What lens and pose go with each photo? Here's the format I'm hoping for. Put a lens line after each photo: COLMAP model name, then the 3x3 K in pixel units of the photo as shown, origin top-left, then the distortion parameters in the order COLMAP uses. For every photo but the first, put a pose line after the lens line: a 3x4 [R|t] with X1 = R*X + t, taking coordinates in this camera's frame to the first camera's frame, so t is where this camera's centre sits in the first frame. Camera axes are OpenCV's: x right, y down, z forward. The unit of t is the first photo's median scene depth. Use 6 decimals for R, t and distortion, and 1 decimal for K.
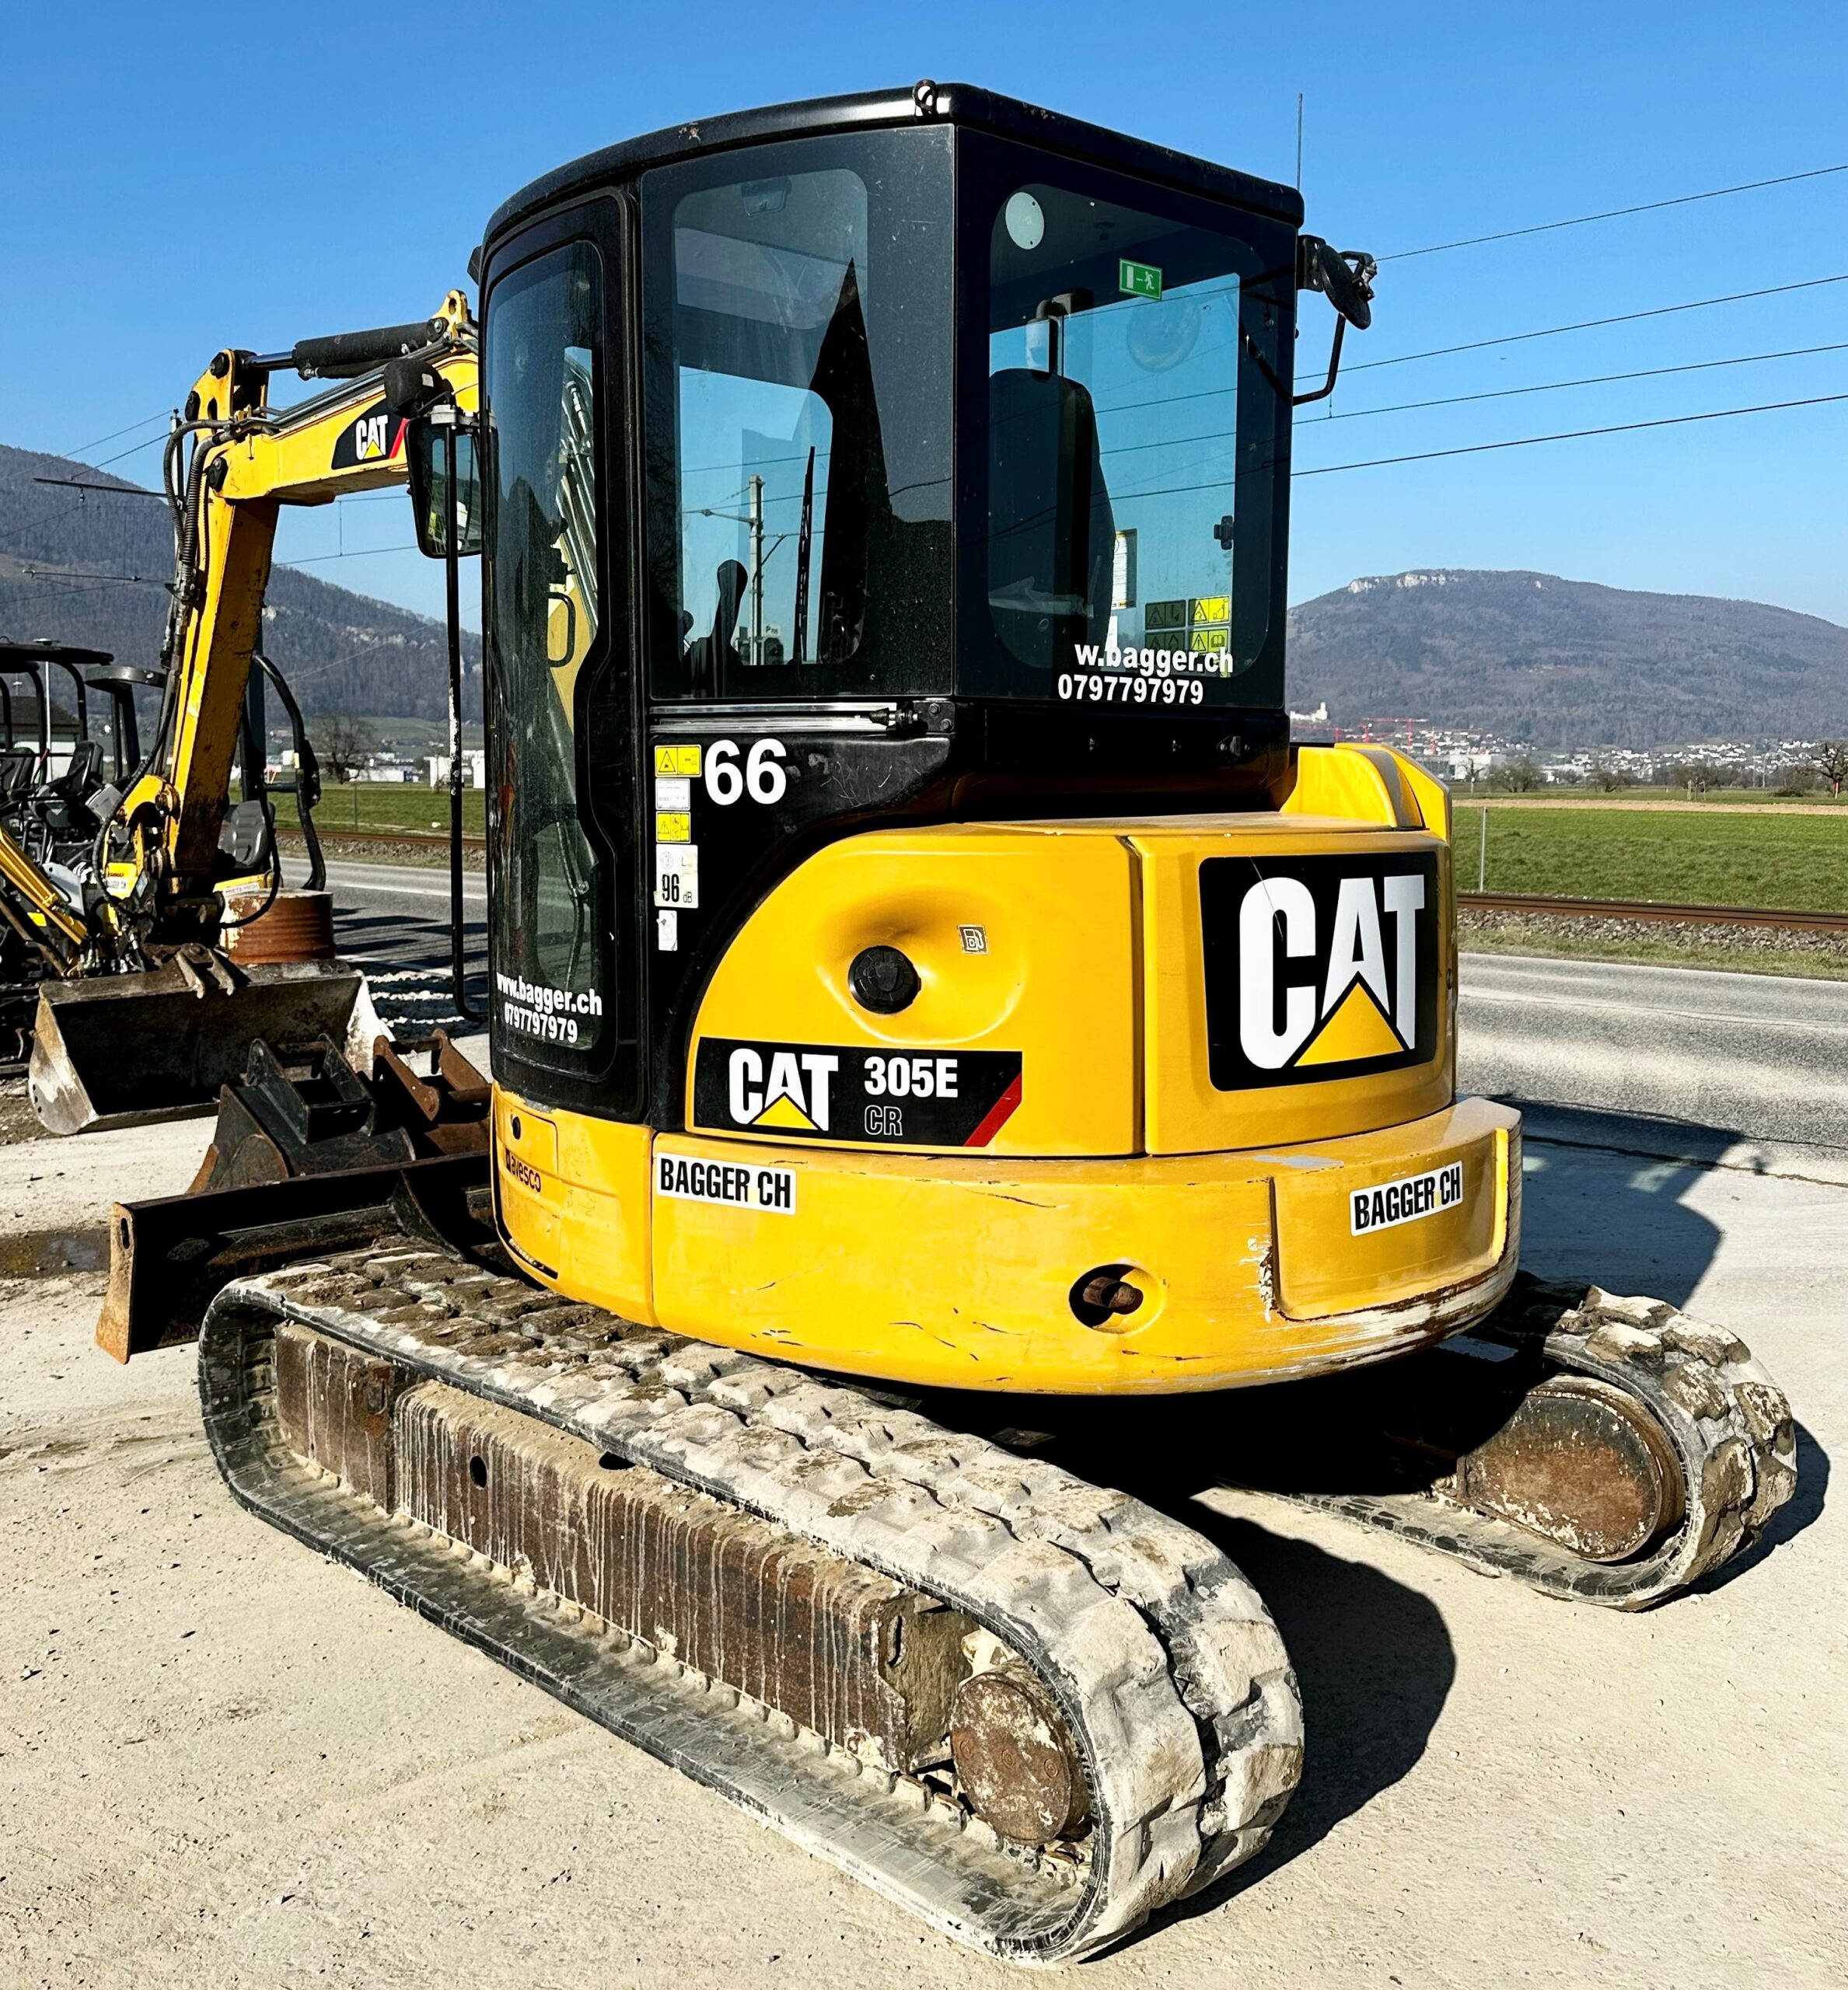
lens RADIAL K [[1981.5, 0, 937.5], [0, 1981.5, 936.5], [0, 0, 1]] dist [0.182720, -0.395062]
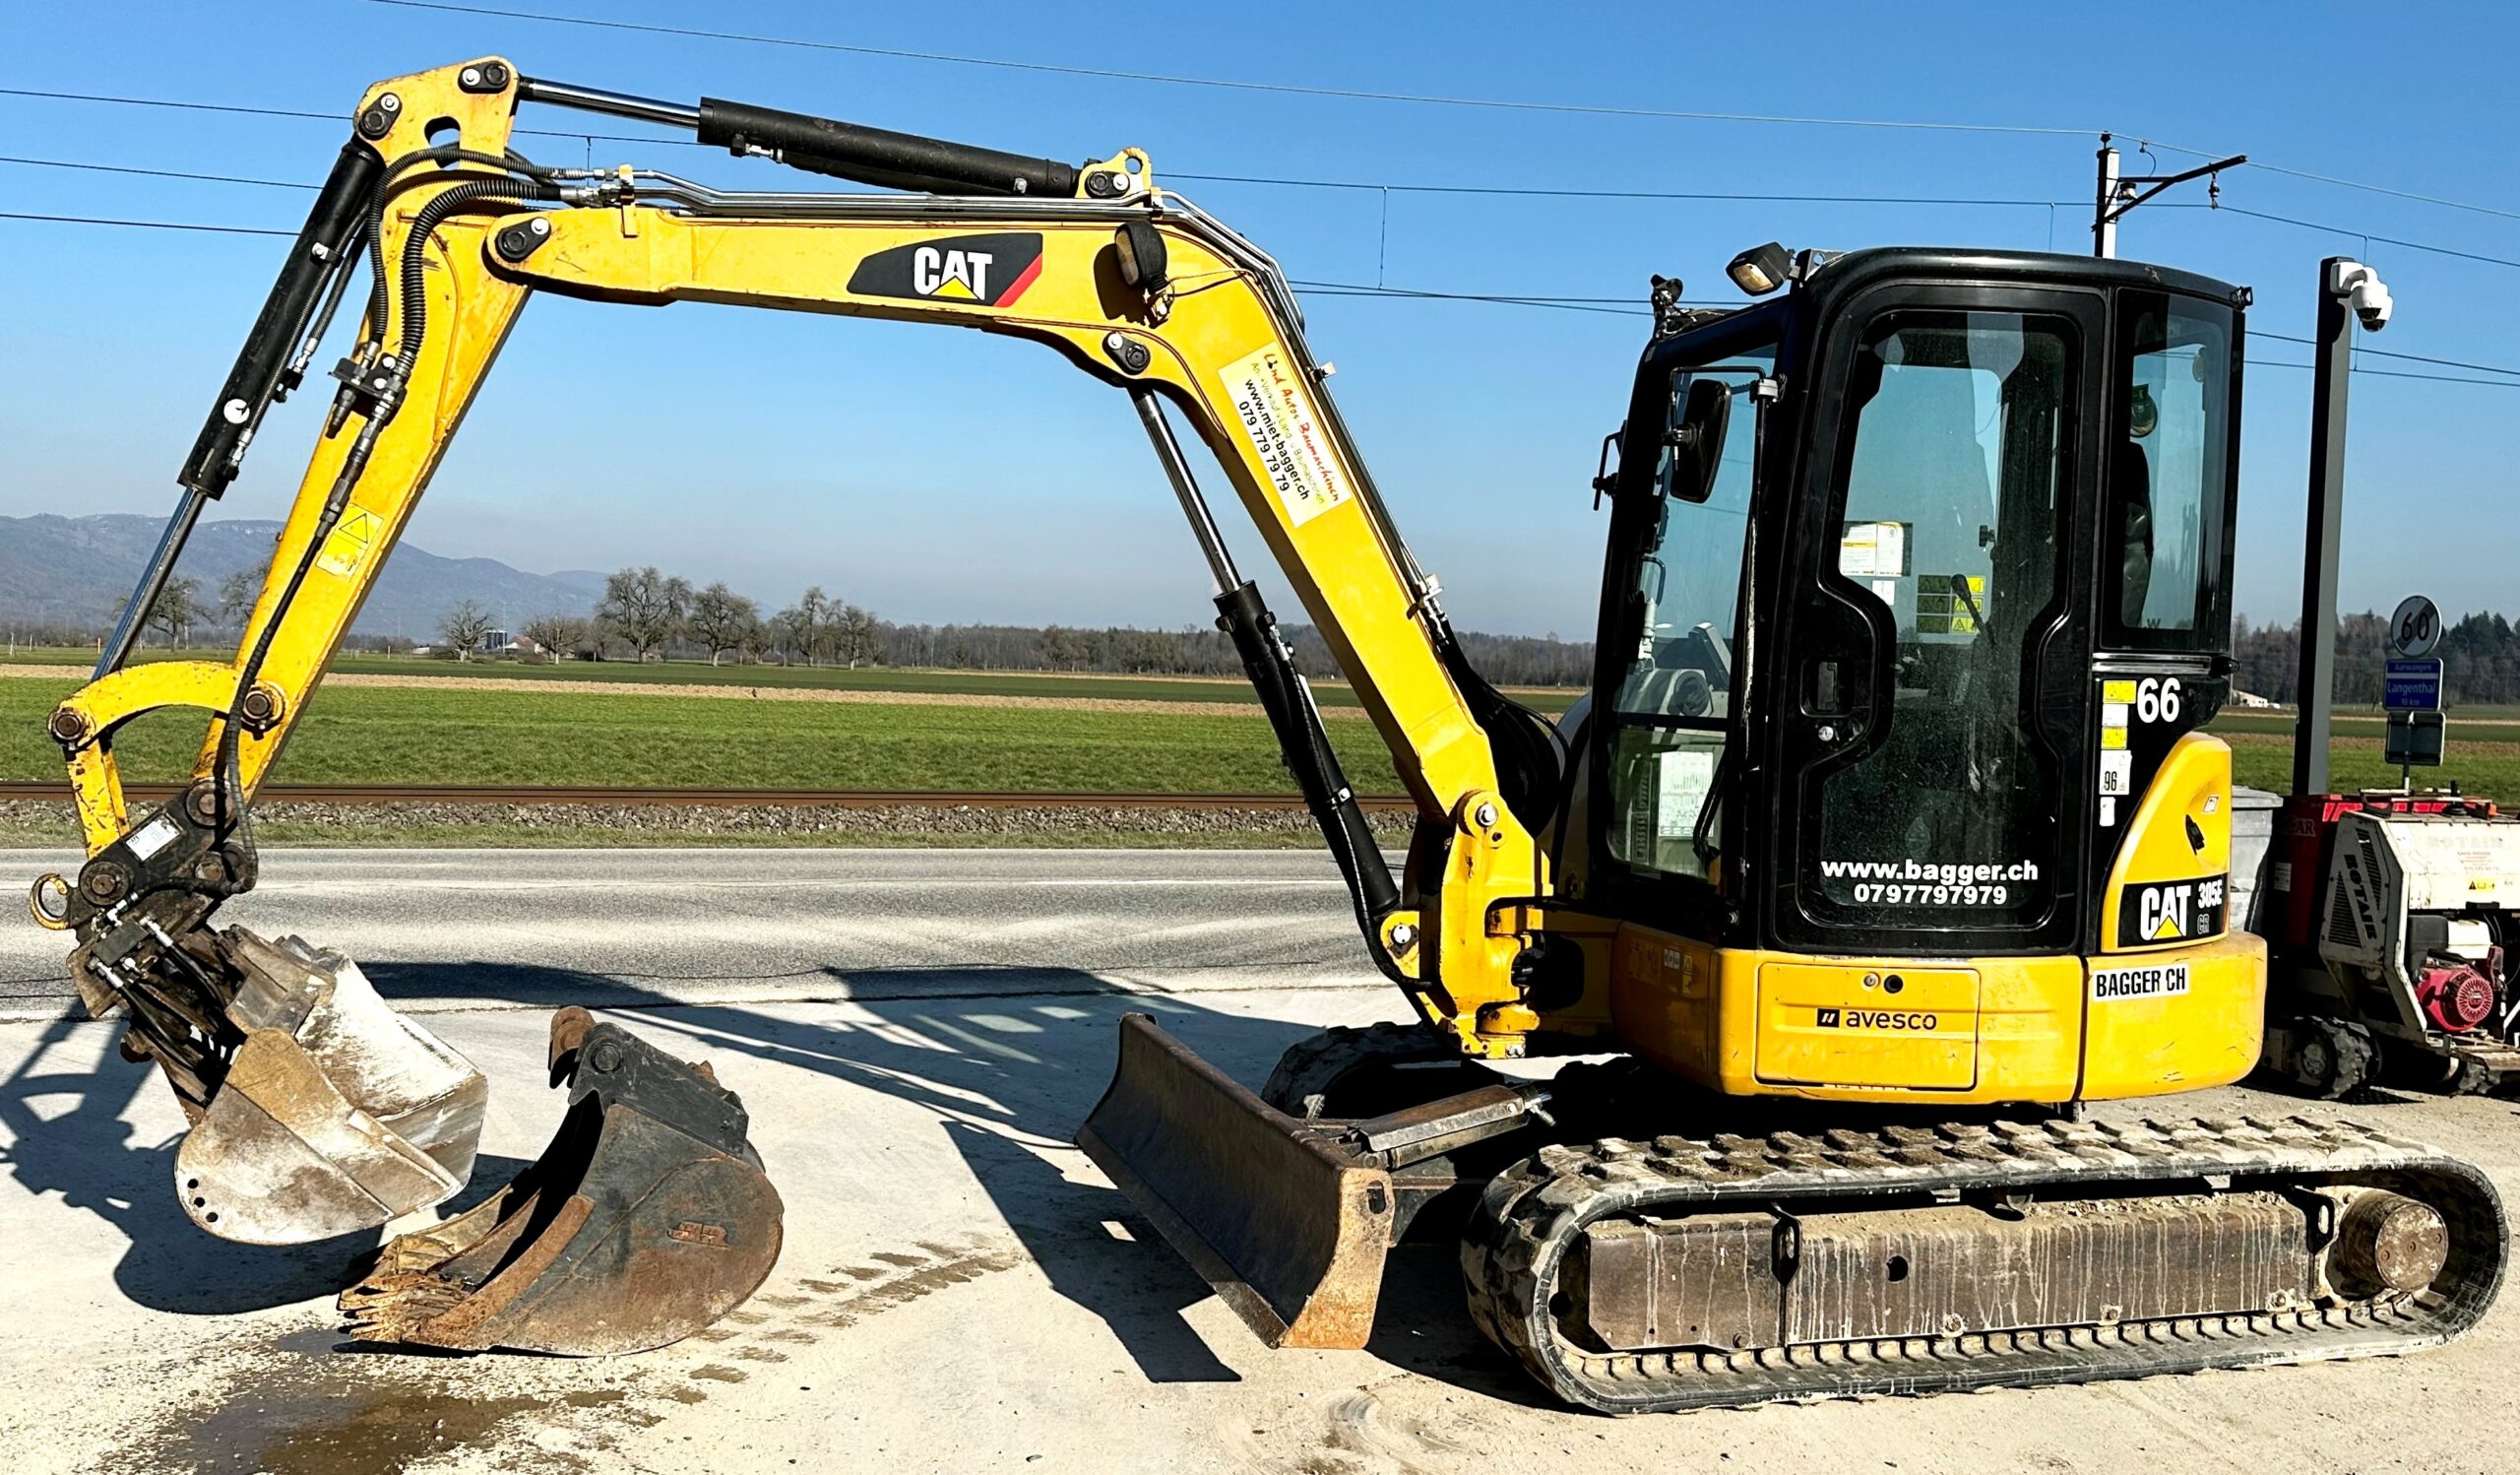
lens RADIAL K [[2144.5, 0, 1324.5], [0, 2144.5, 770.3], [0, 0, 1]] dist [0.158774, -0.318449]
pose [[0.438193, -0.038062, 0.898075, -1.668714], [0.049423, 0.998612, 0.018209, -0.082977], [-0.897521, 0.036406, 0.439466, 0.774454]]
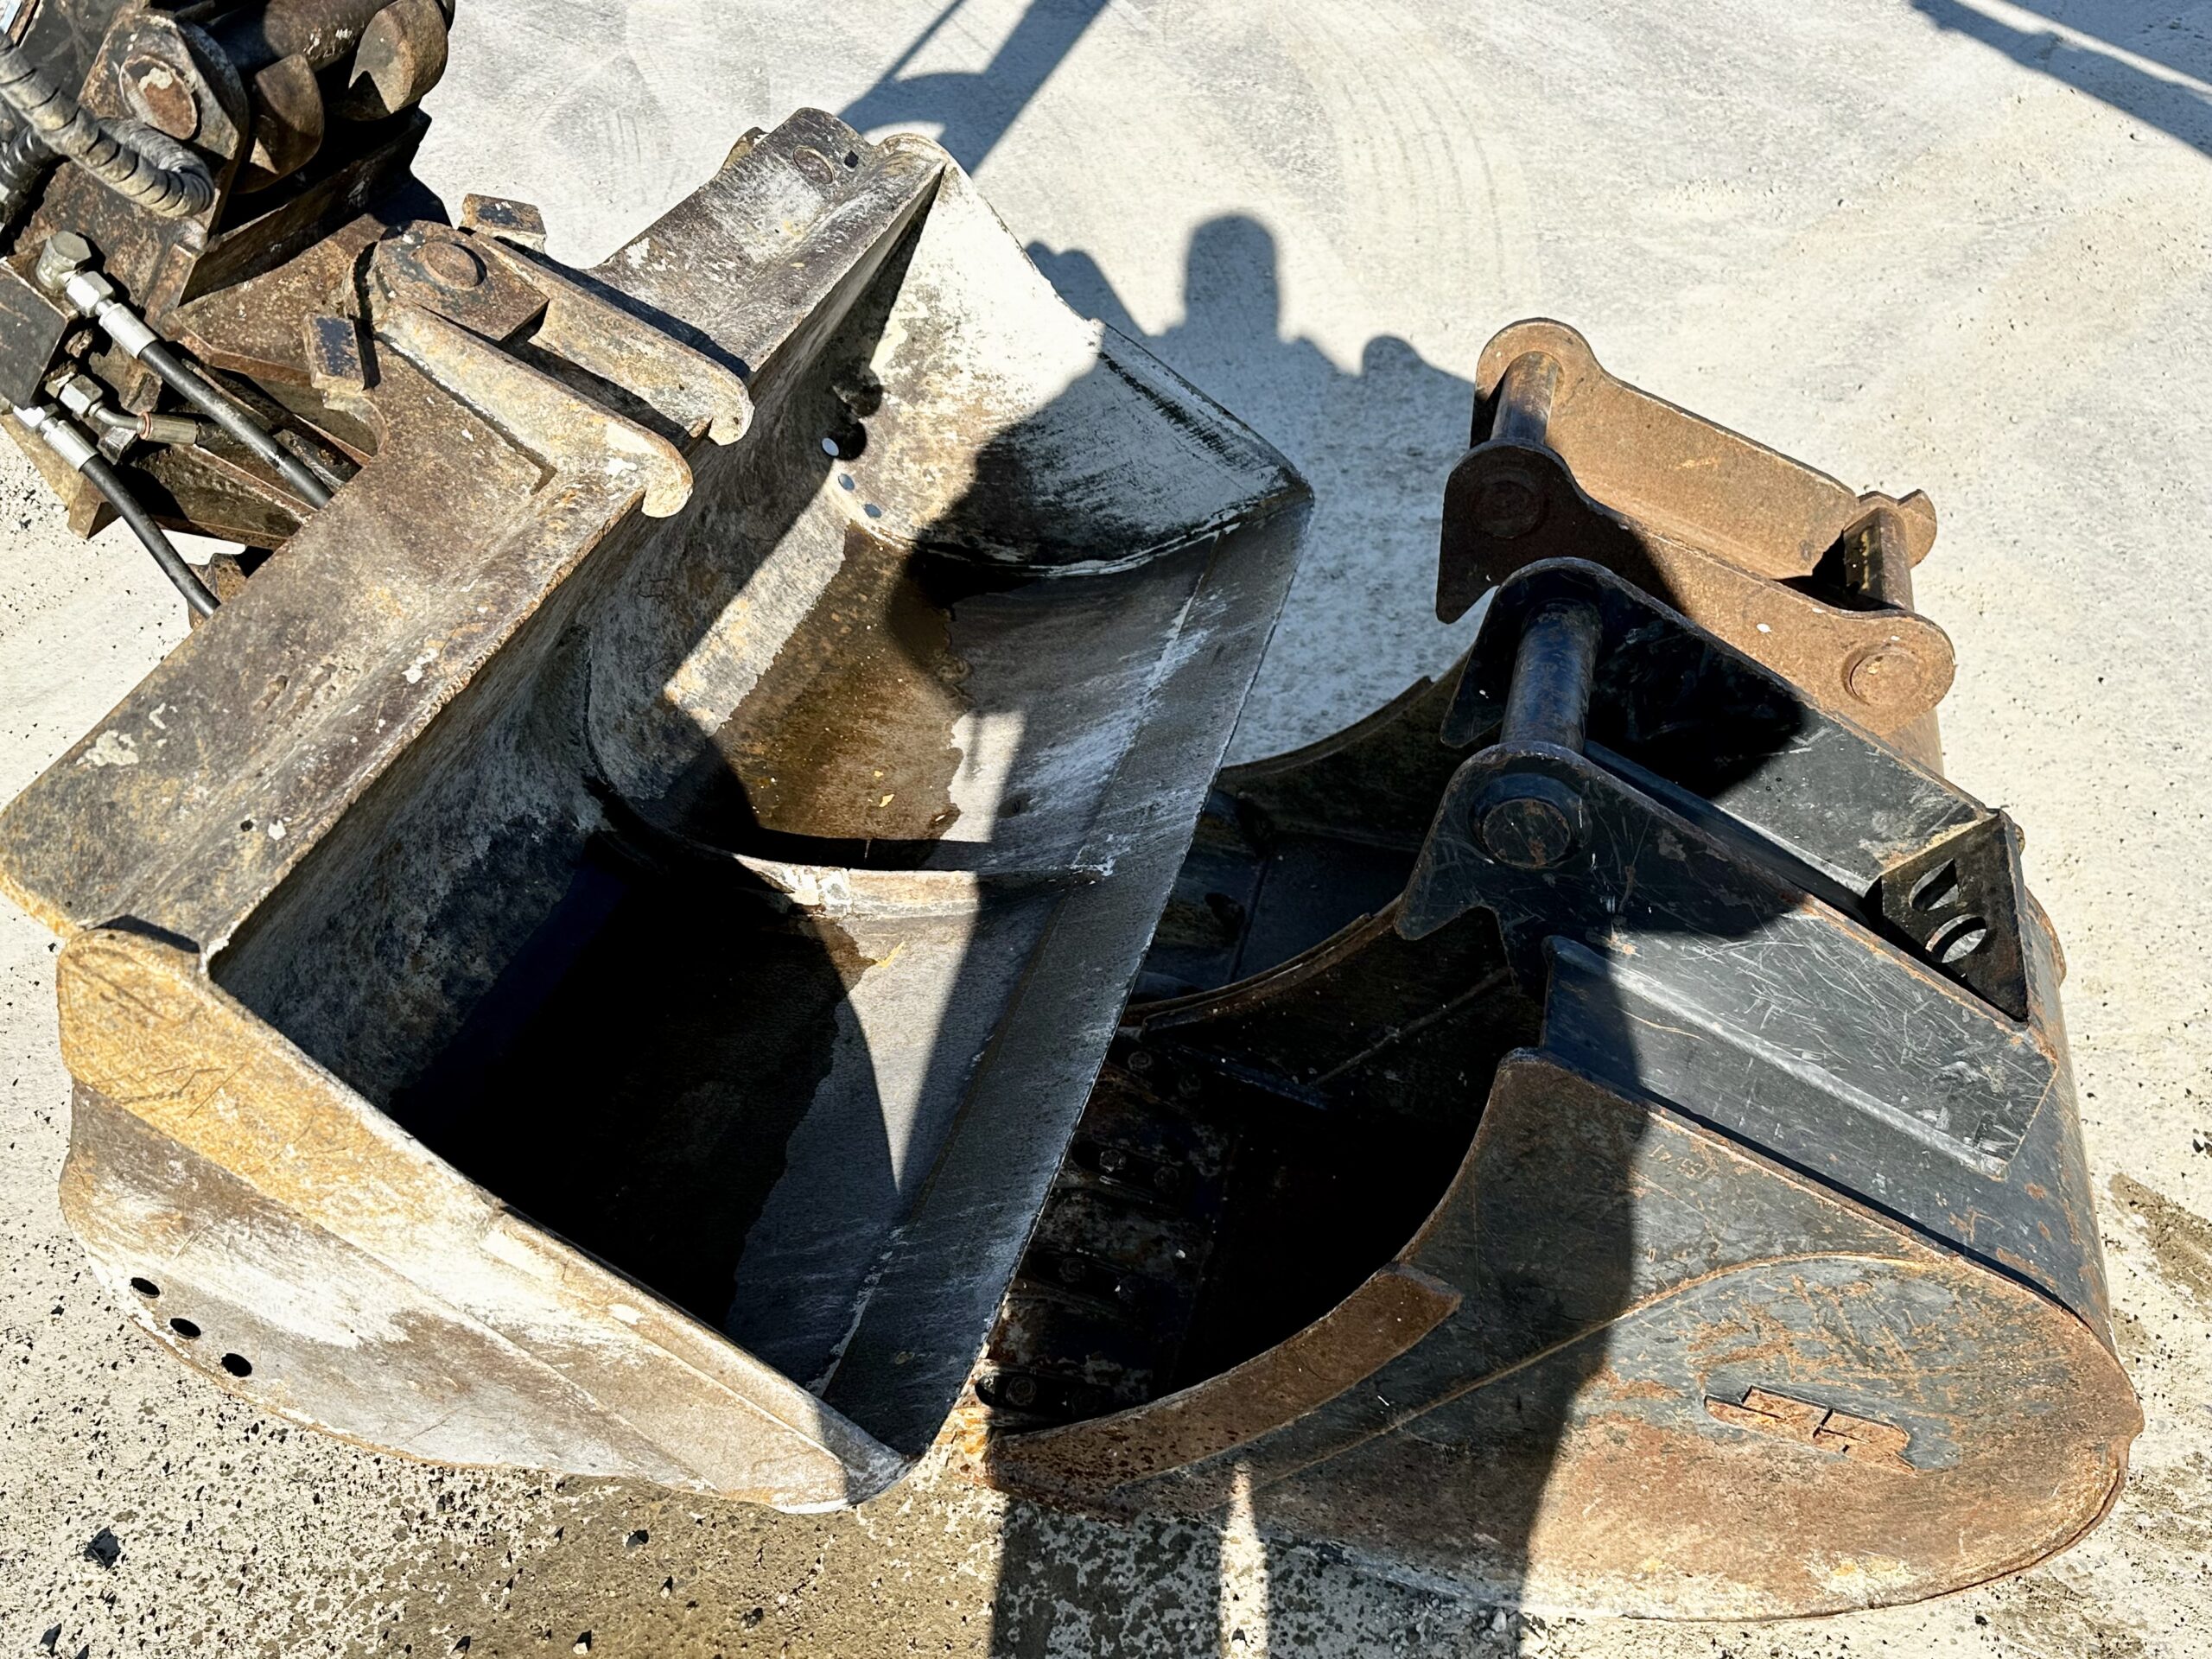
lens RADIAL K [[1934.8, 0, 1106.0], [0, 1934.8, 829.5], [0, 0, 1]] dist [0.006797, 0.002878]
pose [[0.869159, -0.367513, 0.330902, -0.783362], [0.145177, 0.829258, 0.539680, -0.080106], [-0.472743, -0.421029, 0.774112, 1.598879]]
